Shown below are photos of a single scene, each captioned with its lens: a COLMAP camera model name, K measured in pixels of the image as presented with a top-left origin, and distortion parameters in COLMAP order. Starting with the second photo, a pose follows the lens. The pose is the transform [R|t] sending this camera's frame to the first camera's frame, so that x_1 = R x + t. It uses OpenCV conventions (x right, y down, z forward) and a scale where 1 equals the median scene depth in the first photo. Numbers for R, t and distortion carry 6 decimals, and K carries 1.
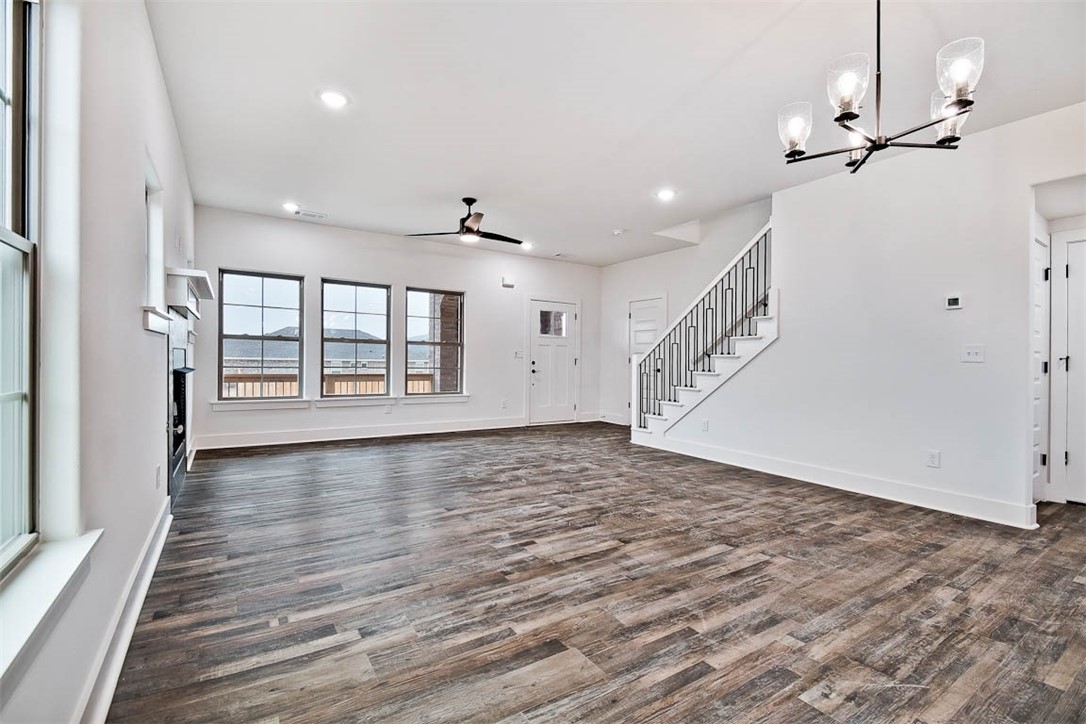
lens RADIAL K [[479.7, 0, 539.0], [0, 479.7, 359.7], [0, 0, 1]] dist [-0.002313, -0.007089]
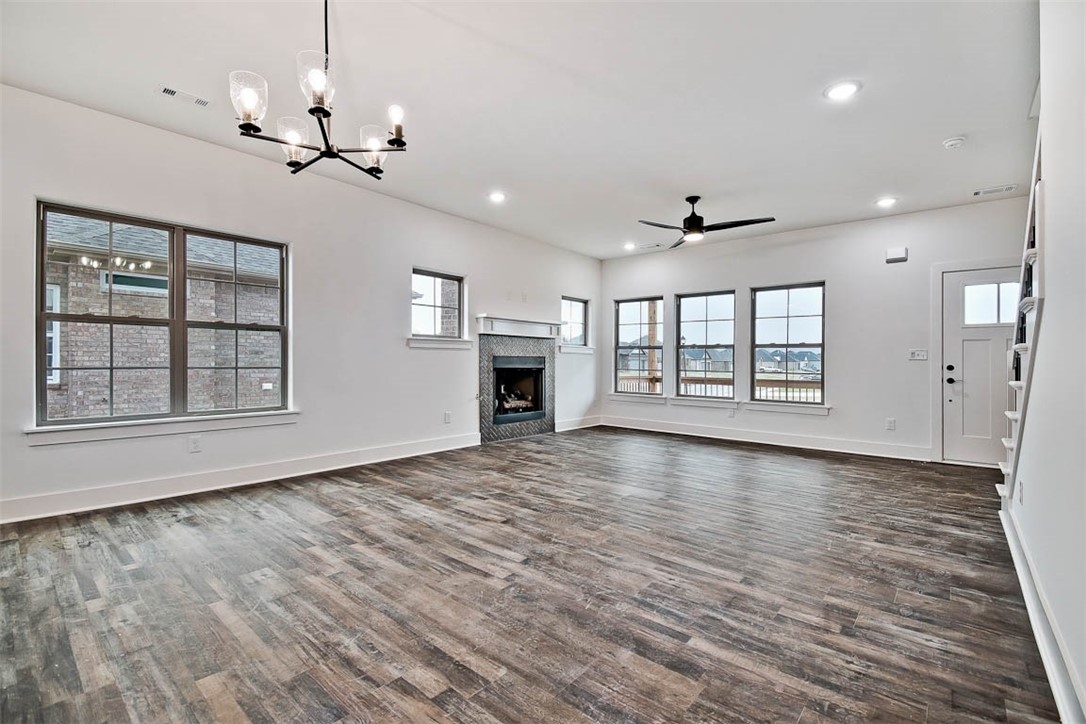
lens RADIAL K [[479.7, 0, 547.4], [0, 479.7, 371.5], [0, 0, 1]] dist [-0.002313, -0.007089]
pose [[0.294012, 0.007880, -0.955769, 1.081542], [-0.004026, 0.999967, 0.007006, 0.022187], [0.955793, 0.001788, 0.294034, 0.660106]]
